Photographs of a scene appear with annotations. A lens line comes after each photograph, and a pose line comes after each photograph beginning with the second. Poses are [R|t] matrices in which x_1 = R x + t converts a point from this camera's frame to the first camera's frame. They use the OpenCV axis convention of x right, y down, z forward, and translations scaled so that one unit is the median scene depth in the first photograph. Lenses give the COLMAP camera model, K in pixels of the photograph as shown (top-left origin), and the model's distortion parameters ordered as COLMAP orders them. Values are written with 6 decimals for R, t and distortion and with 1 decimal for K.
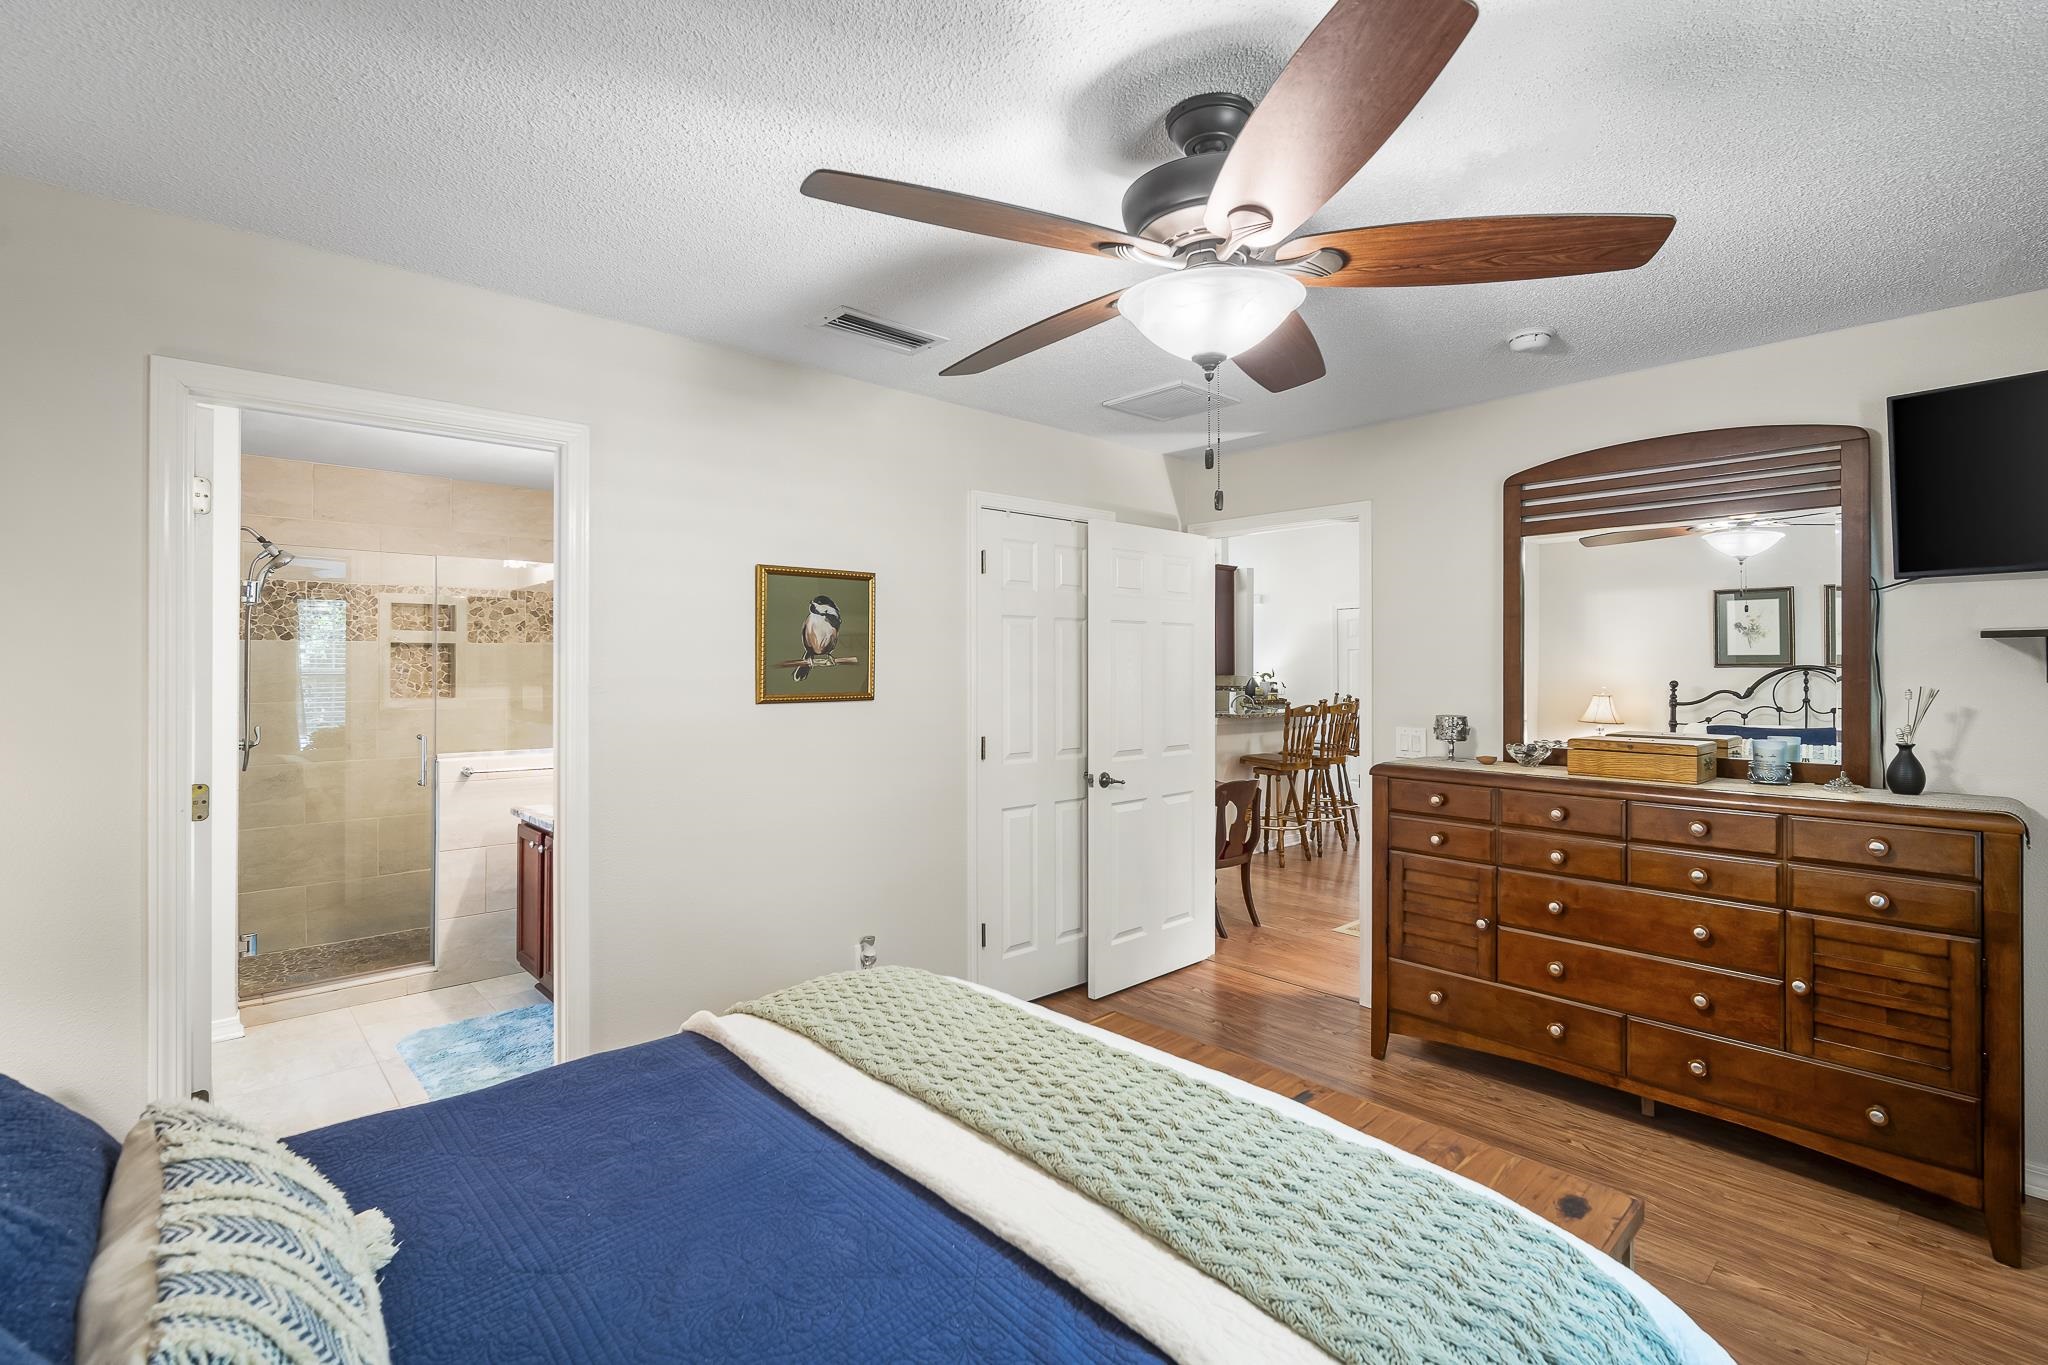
lens RADIAL K [[922.1, 0, 1023.3], [0, 922.1, 664.9], [0, 0, 1]] dist [-0.009455, 0.001924]
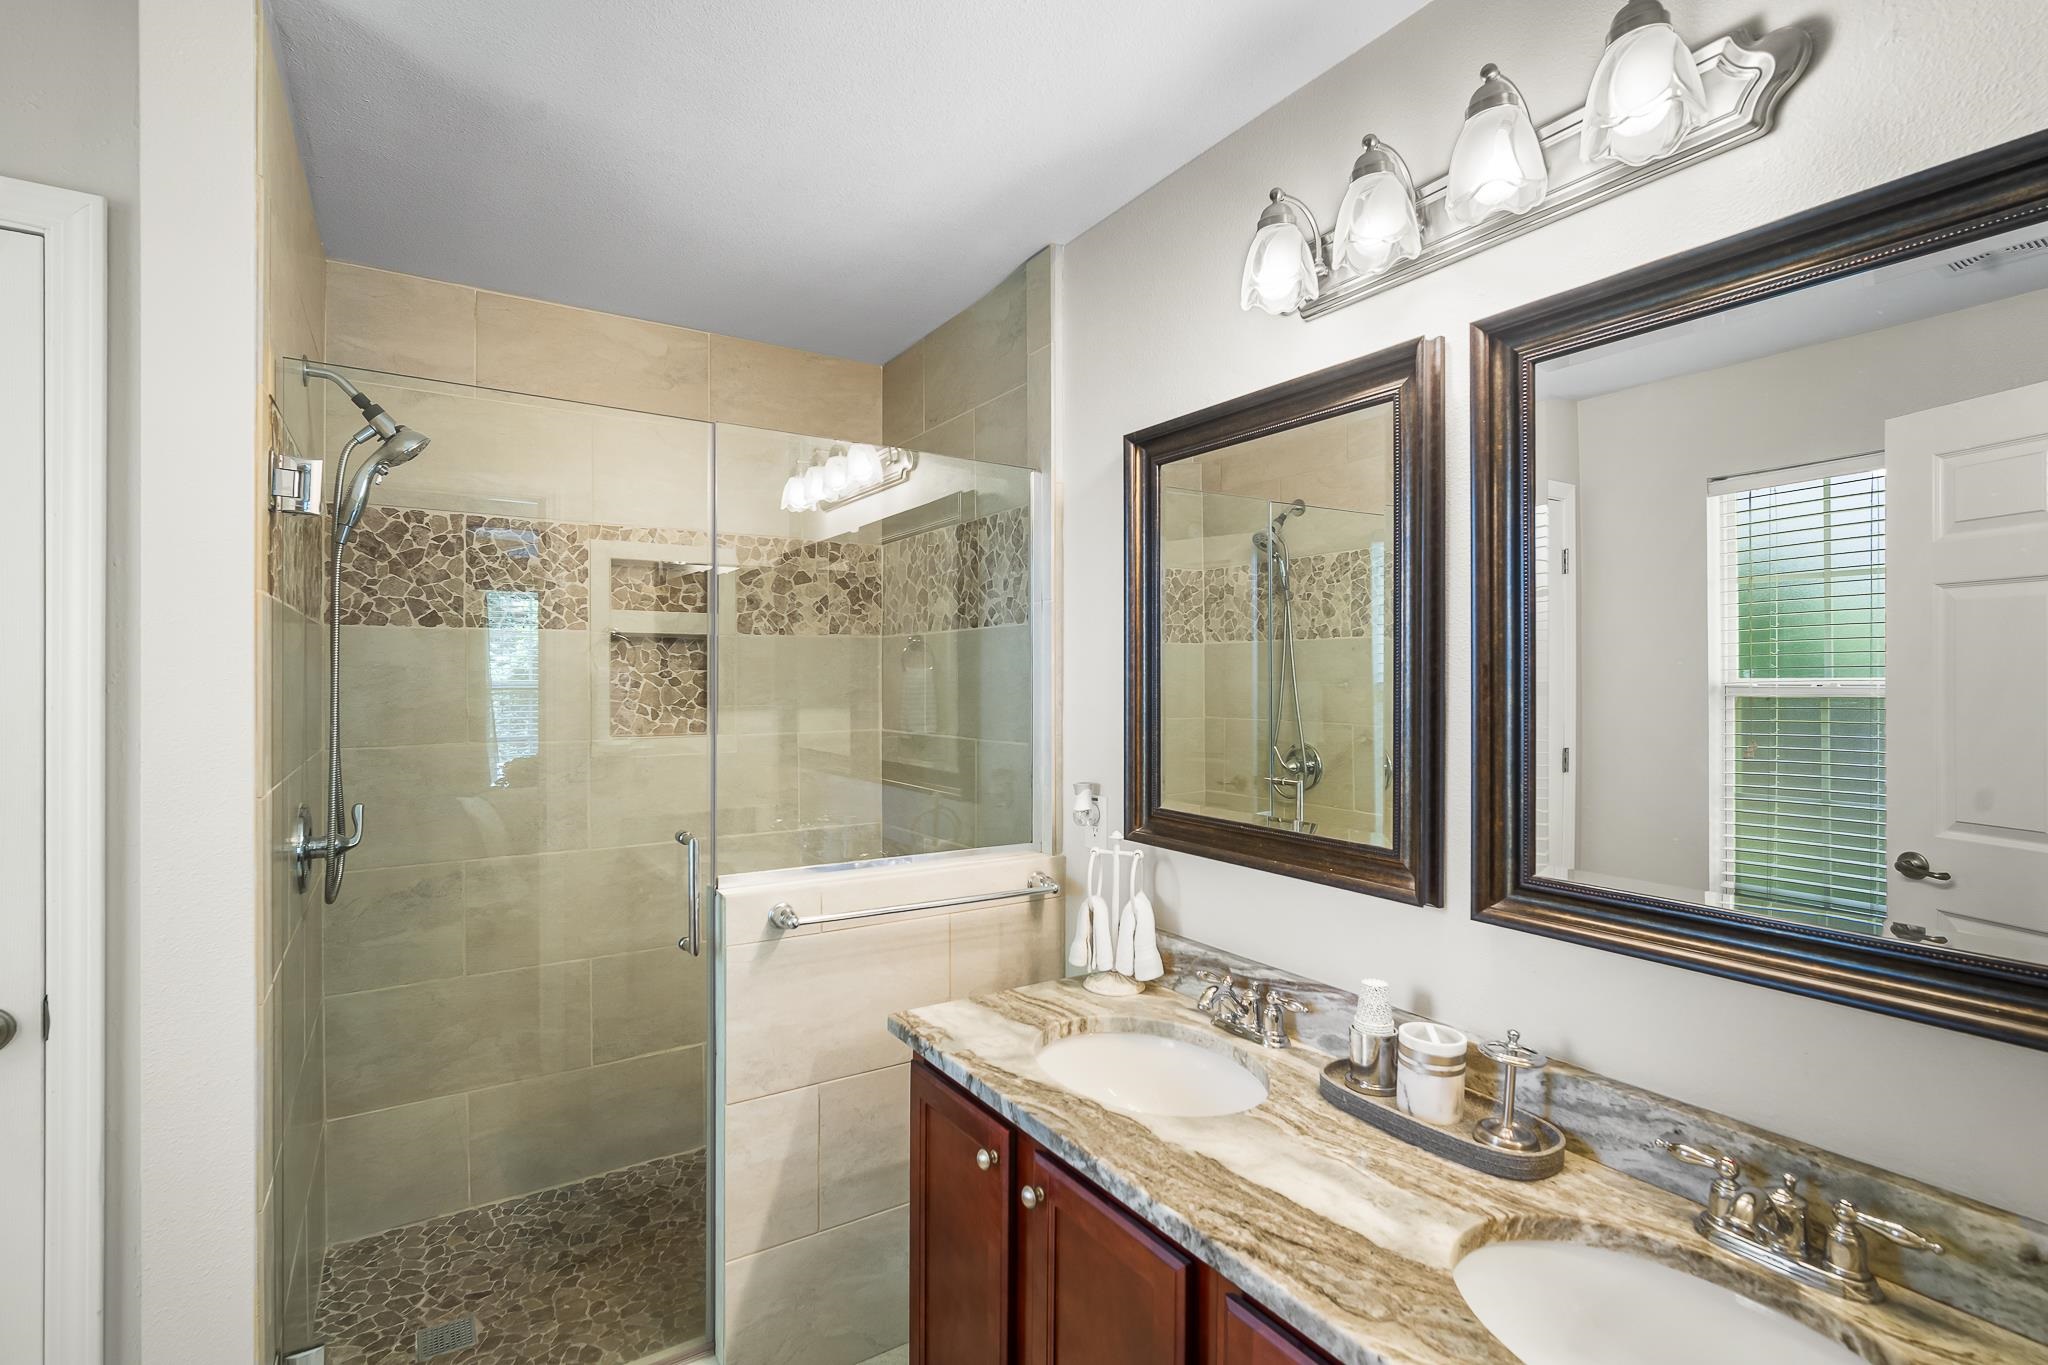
lens RADIAL K [[922.1, 0, 1024.7], [0, 922.1, 688.2], [0, 0, 1]] dist [-0.009455, 0.001924]
pose [[0.986954, 0.000985, -0.160999, -0.359816], [0.000845, 0.999936, 0.011295, 0.002284], [0.161000, -0.011284, 0.986890, 0.502706]]
